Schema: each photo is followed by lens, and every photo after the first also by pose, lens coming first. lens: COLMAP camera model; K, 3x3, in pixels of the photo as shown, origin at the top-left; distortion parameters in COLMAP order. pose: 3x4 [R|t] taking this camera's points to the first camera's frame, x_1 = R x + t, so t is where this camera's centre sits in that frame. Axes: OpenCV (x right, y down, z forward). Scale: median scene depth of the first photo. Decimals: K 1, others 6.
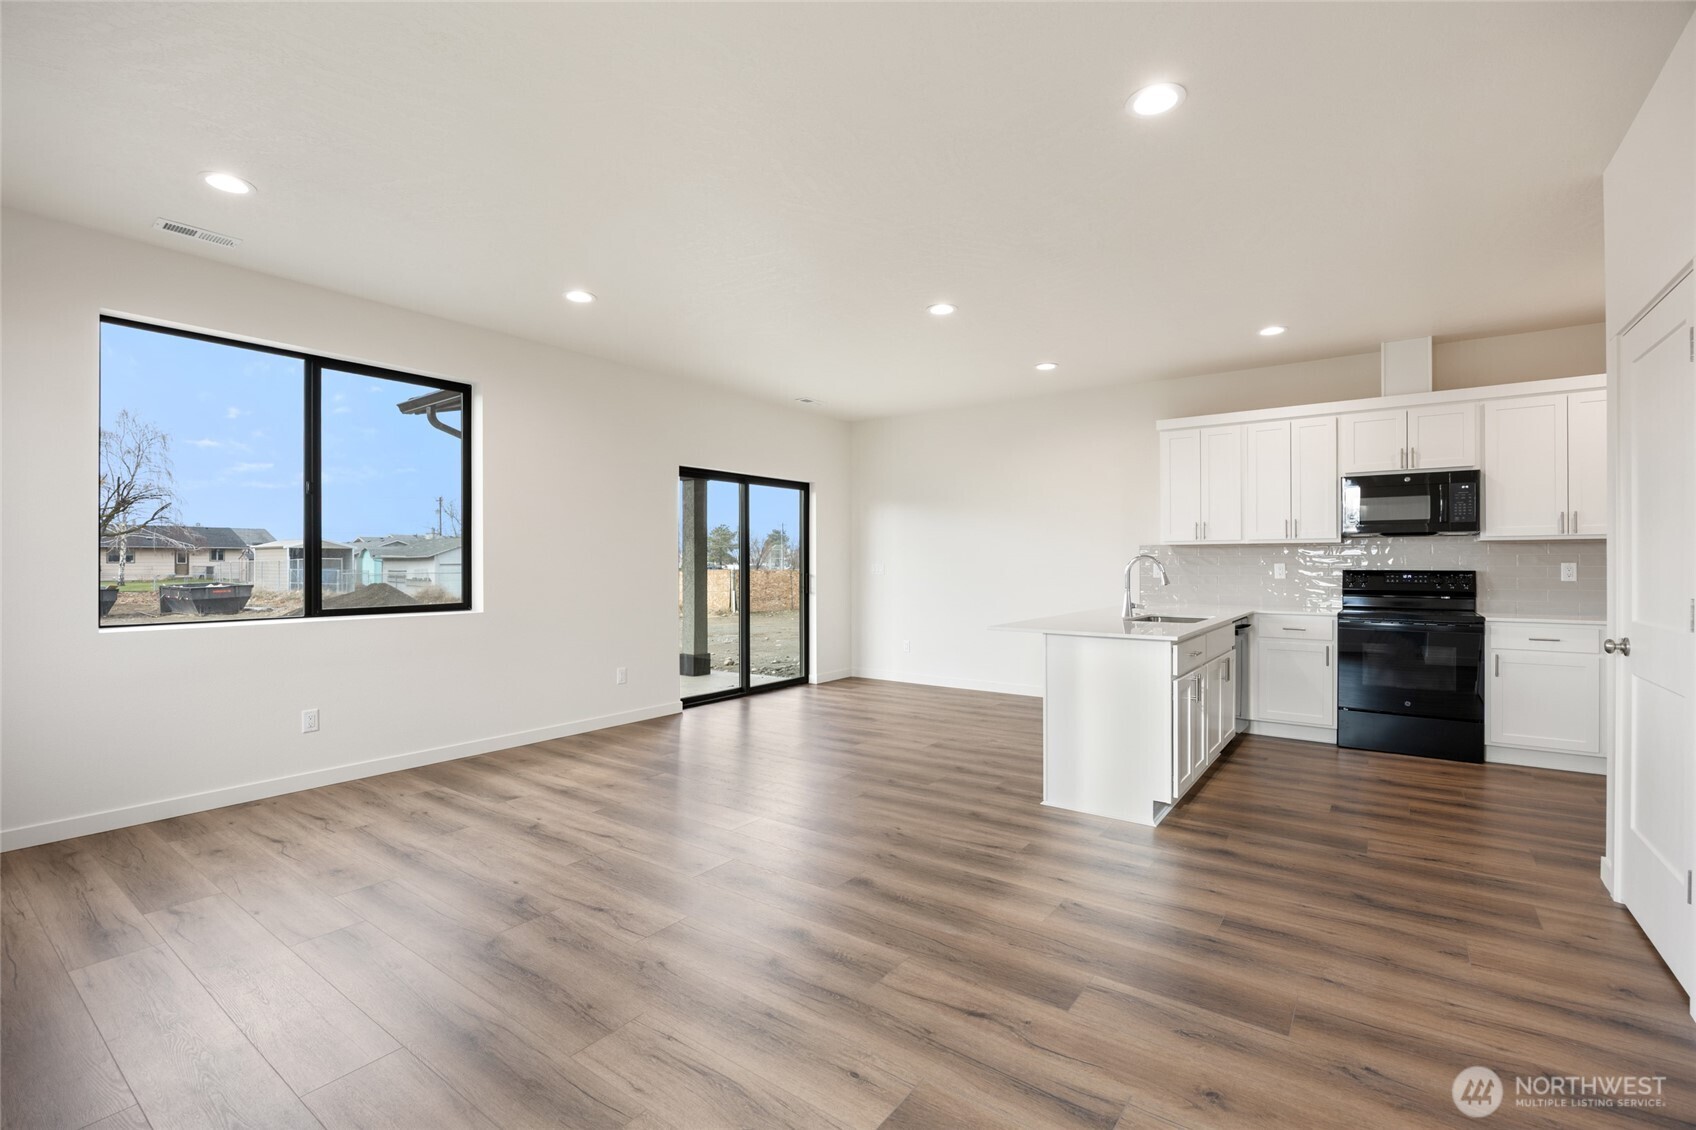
lens RADIAL K [[751.5, 0, 857.2], [0, 751.5, 559.3], [0, 0, 1]] dist [-0.013169, 0.002257]
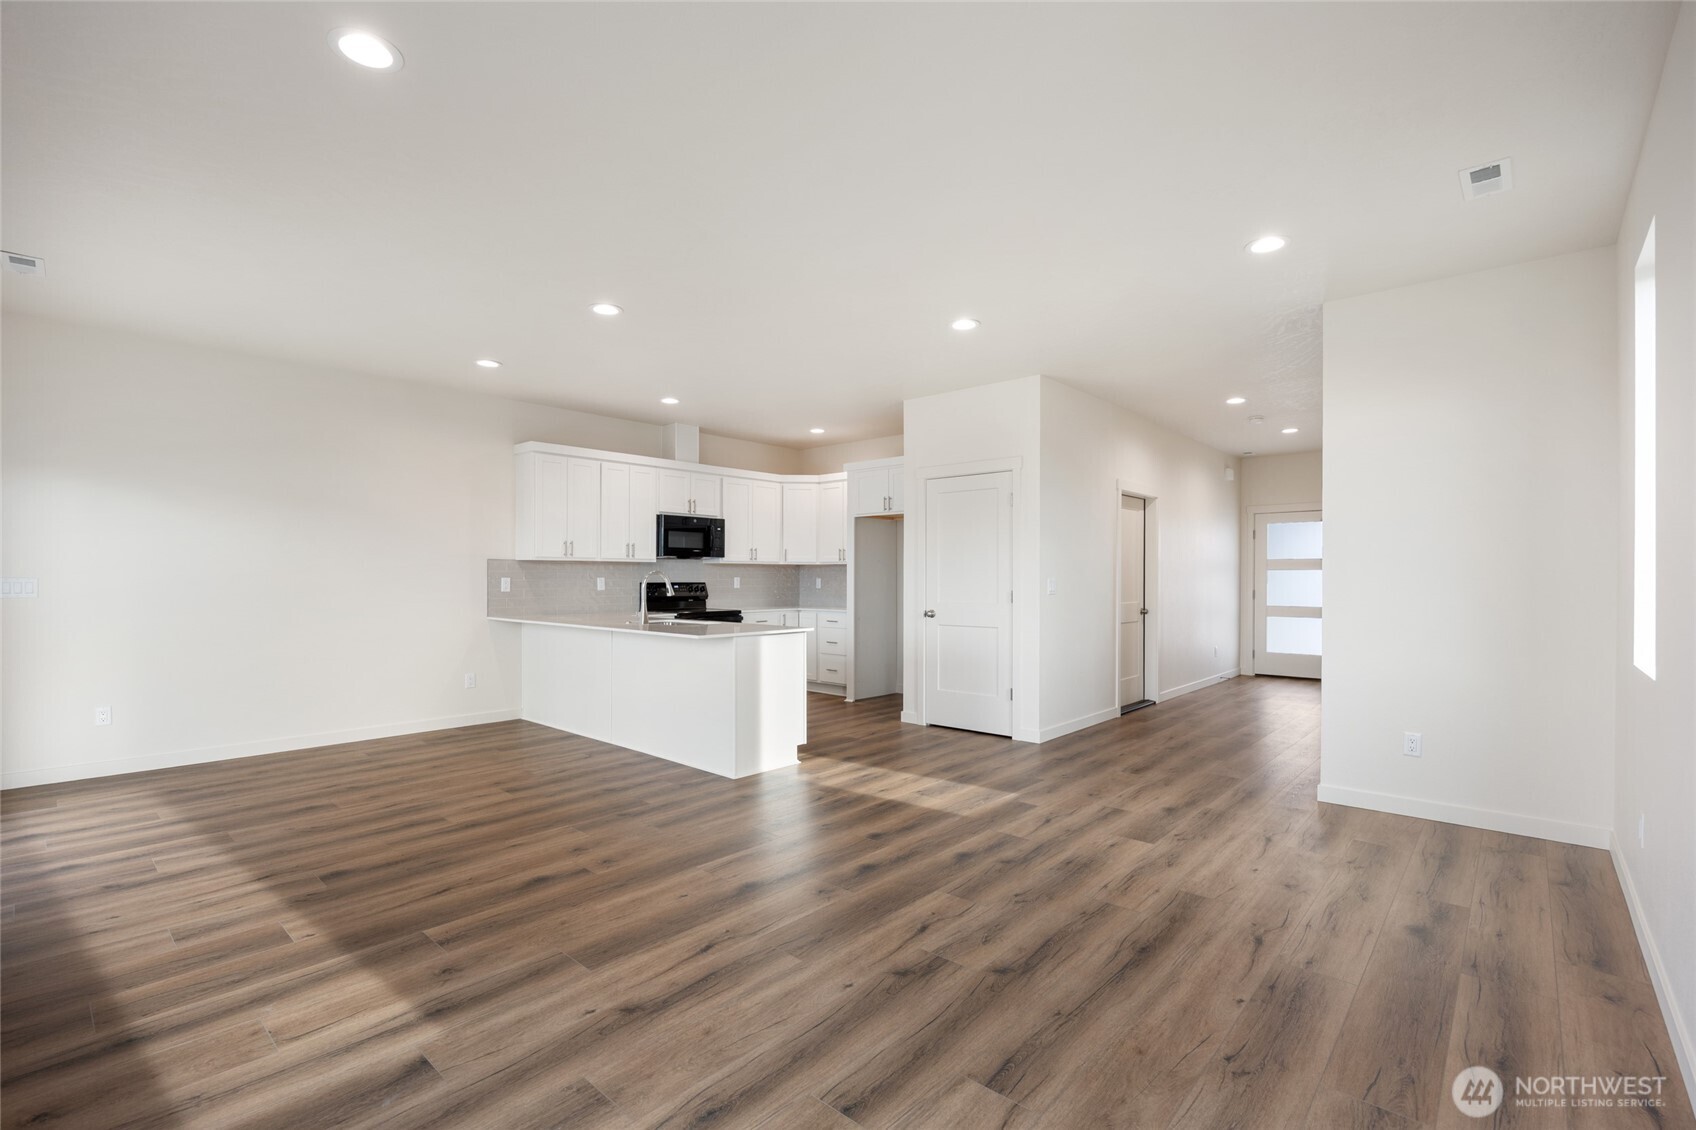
lens RADIAL K [[751.5, 0, 856.0], [0, 751.5, 577.9], [0, 0, 1]] dist [-0.013169, 0.002257]
pose [[0.102119, -0.002056, 0.994770, -0.721185], [-0.005863, 0.999979, 0.002669, 0.000196], [-0.994755, -0.006105, 0.102105, 0.531936]]
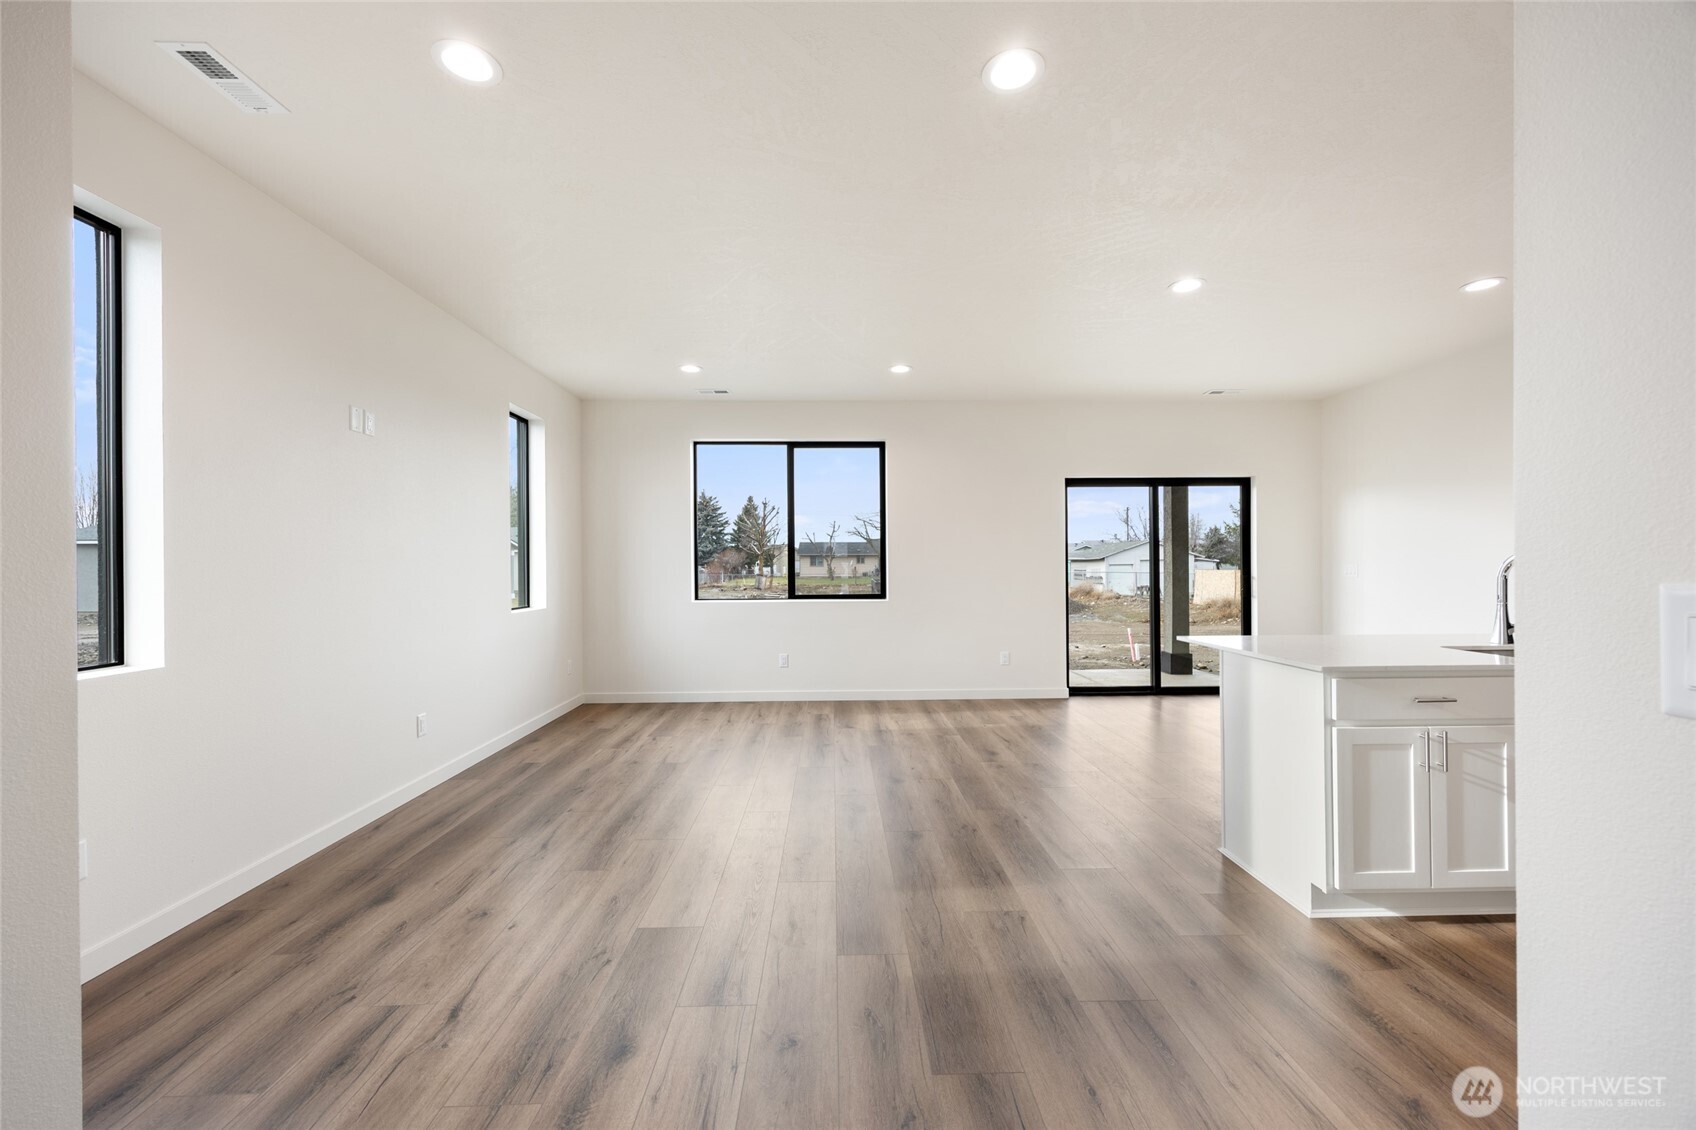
lens RADIAL K [[675.8, 0, 850.2], [0, 675.8, 572.6], [0, 0, 1]] dist [0.008546, 0.000208]
pose [[0.606492, 0.006047, -0.795067, 0.468637], [0.009341, 0.999848, 0.014731, -0.002527], [0.795035, -0.016361, 0.606343, 0.159867]]
